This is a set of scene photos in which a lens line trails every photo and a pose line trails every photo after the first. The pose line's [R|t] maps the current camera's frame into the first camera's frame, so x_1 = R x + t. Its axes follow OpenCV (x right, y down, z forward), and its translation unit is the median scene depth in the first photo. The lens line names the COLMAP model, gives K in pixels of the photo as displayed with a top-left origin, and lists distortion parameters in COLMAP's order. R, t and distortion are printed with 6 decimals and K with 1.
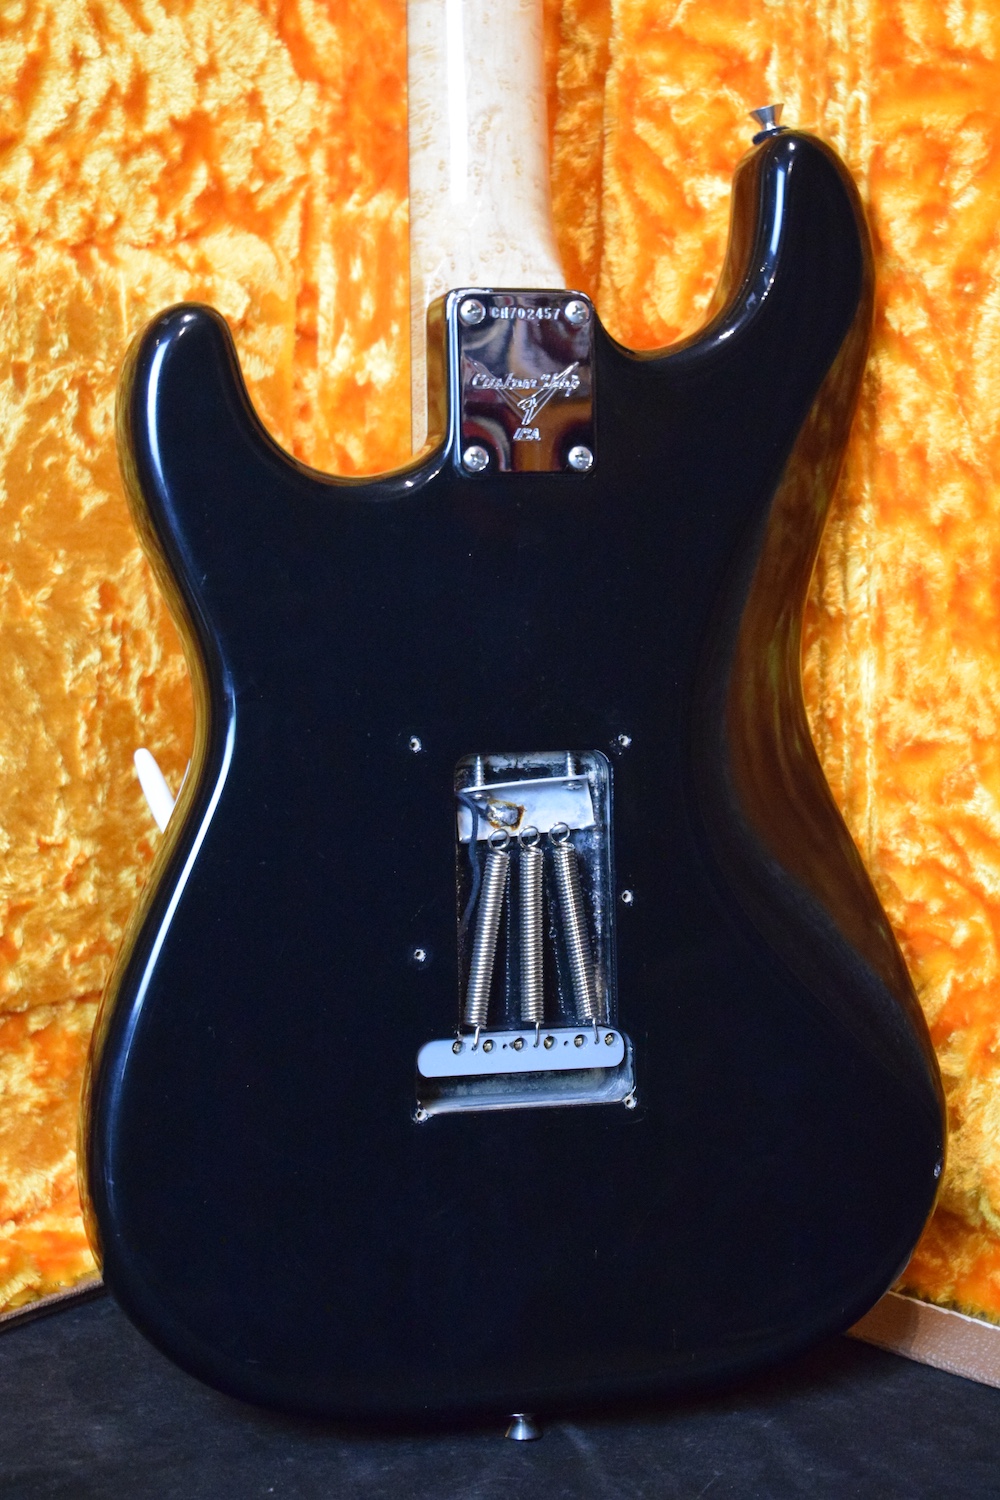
lens RADIAL K [[2928.3, 0, 542.0], [0, 2928.3, 749.9], [0, 0, 1]] dist [0.030534, -0.461717]
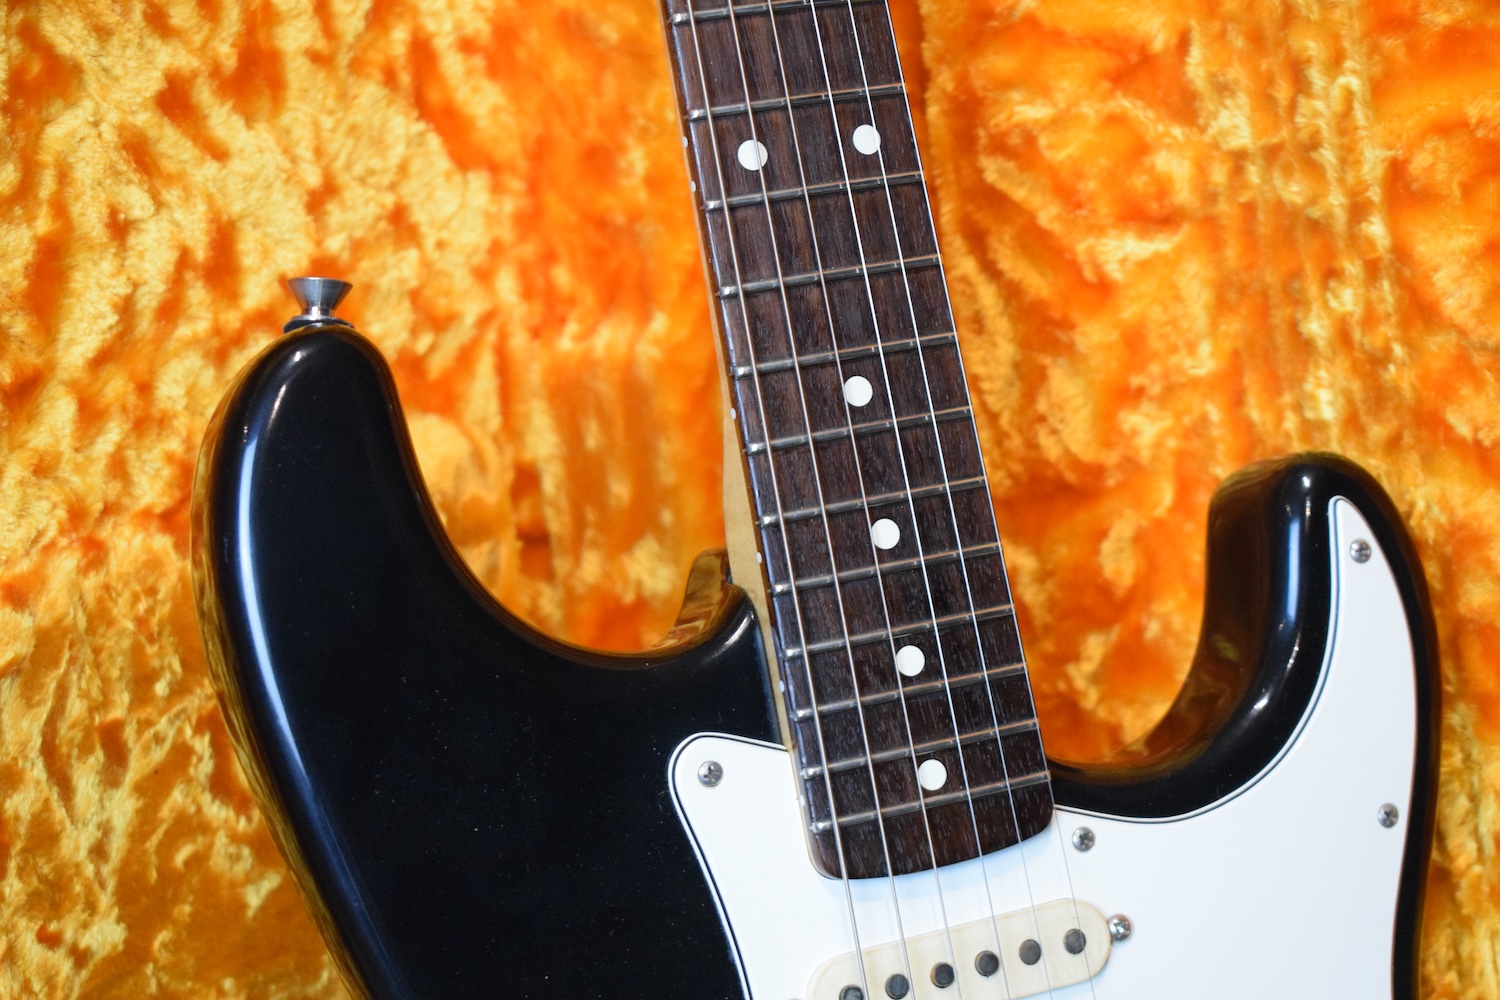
lens RADIAL K [[2818.8, 0, 759.7], [0, 2818.8, 508.8], [0, 0, 1]] dist [0.023805, 0.022250]
pose [[0.985672, -0.167676, 0.018340, -0.042368], [0.167917, 0.985722, -0.012501, -0.140632], [-0.015982, 0.015402, 0.999754, 0.376786]]
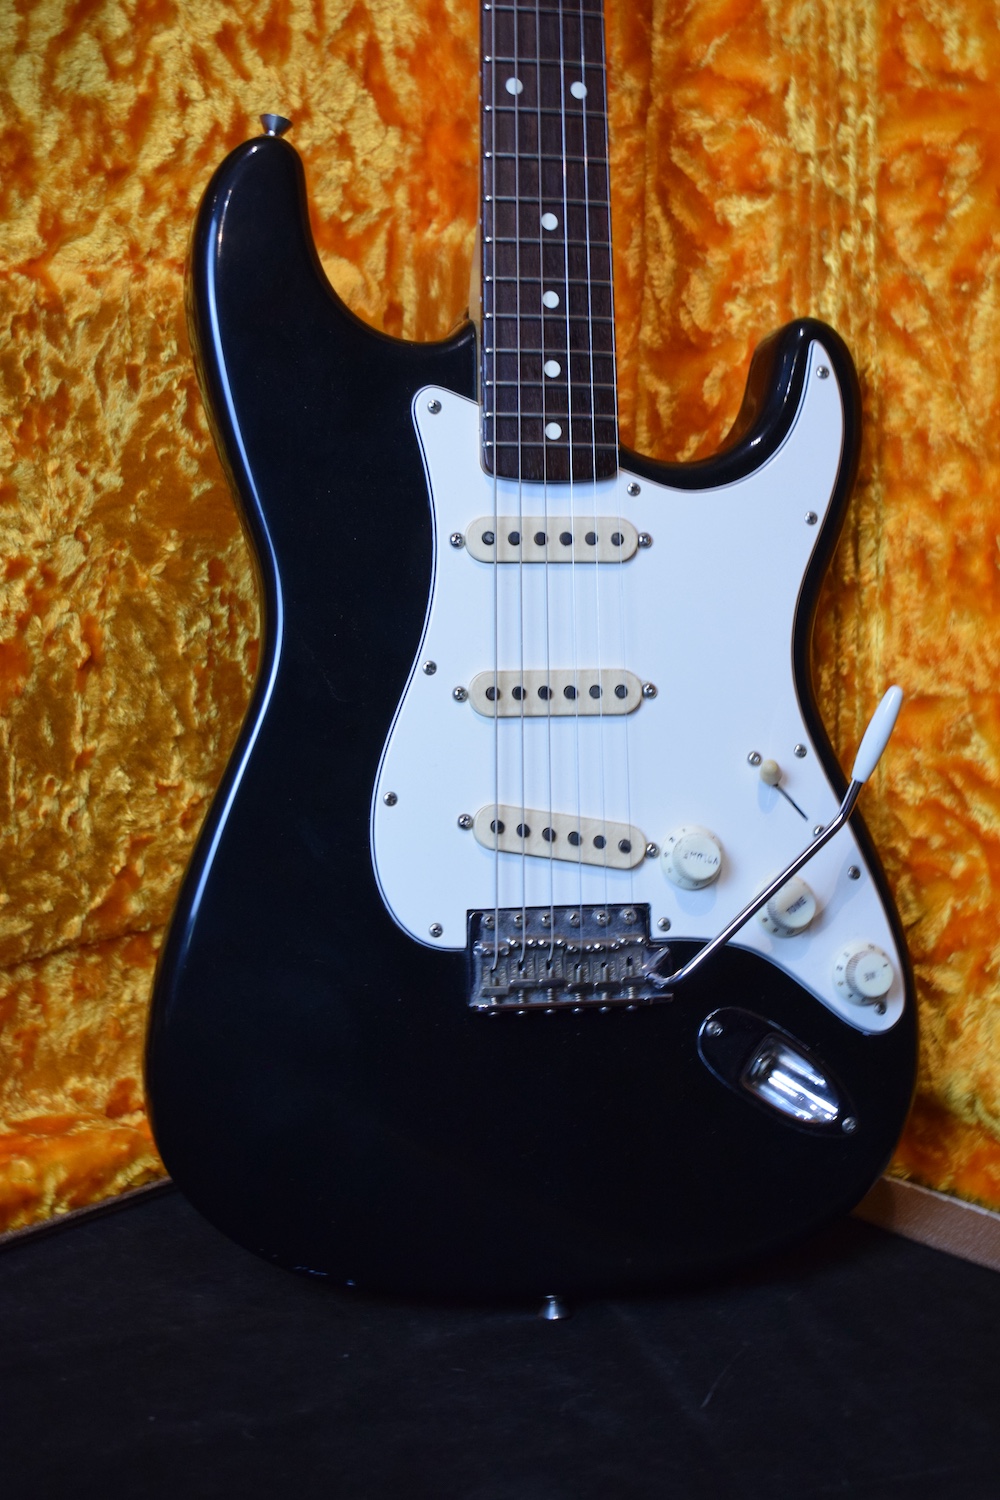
lens RADIAL K [[2296.0, 0, 500.6], [0, 2296.0, 757.1], [0, 0, 1]] dist [-0.026192, -0.008011]
pose [[0.997160, 0.002626, -0.075273, 0.033063], [-0.002378, 0.999991, 0.003391, 0.018173], [0.075281, -0.003202, 0.997157, 0.107172]]
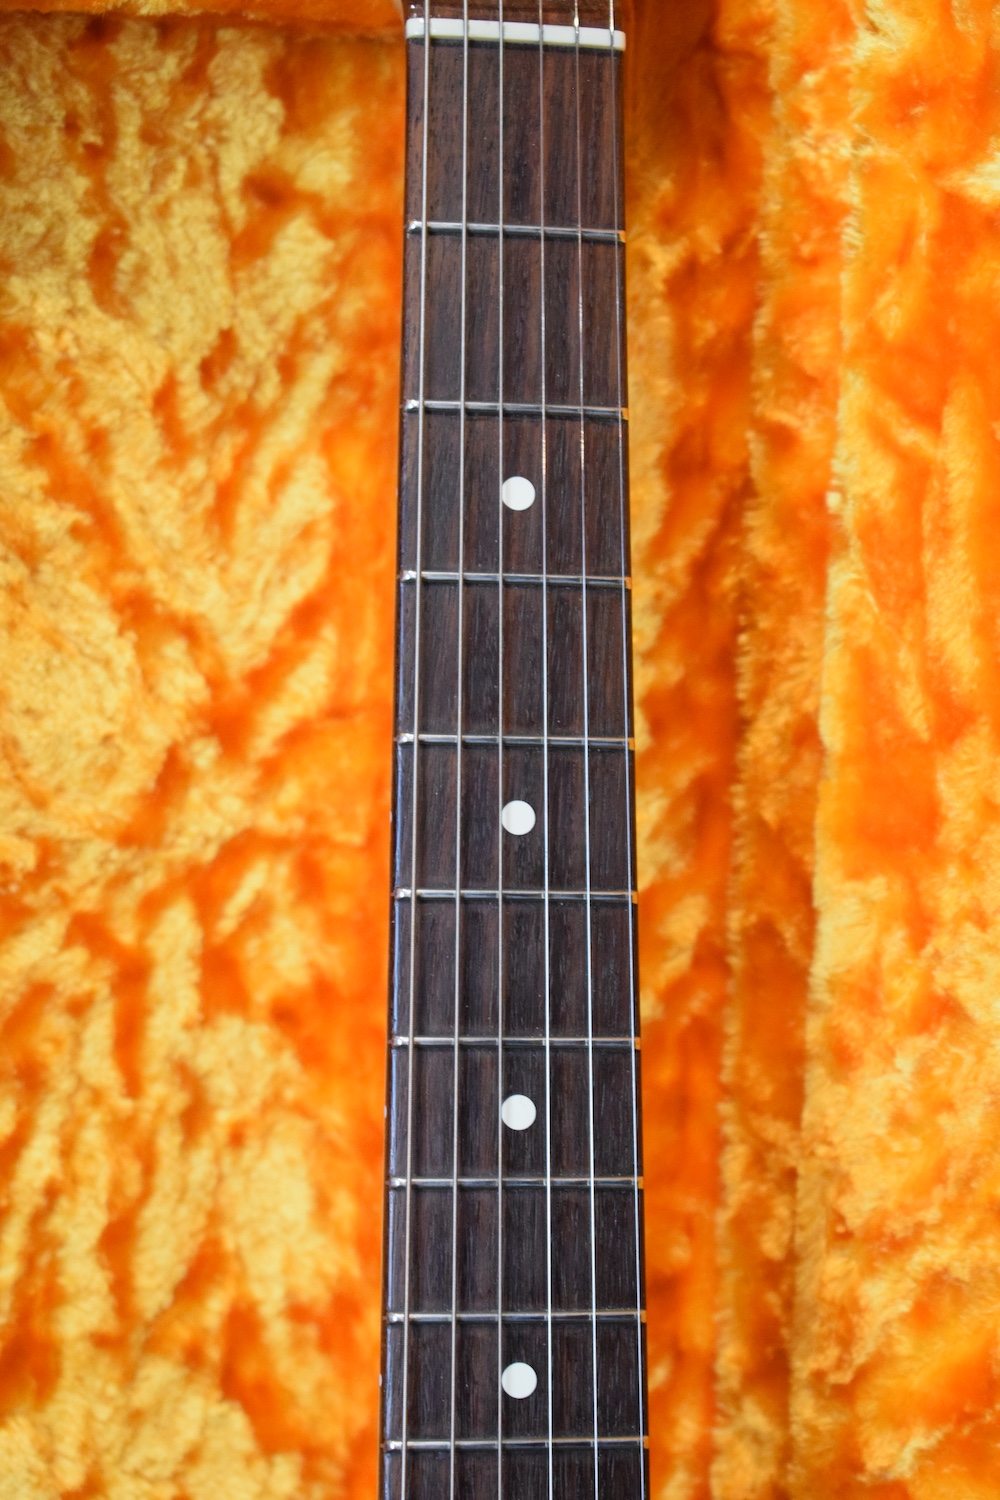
lens RADIAL K [[3391.4, 0, 503.5], [0, 3391.4, 756.8], [0, 0, 1]] dist [0.057946, 0.051718]
pose [[0.987483, 0.003421, -0.157689, 0.071589], [-0.018442, 0.995411, -0.093895, -0.318528], [0.156644, 0.095628, 0.983015, 0.353663]]
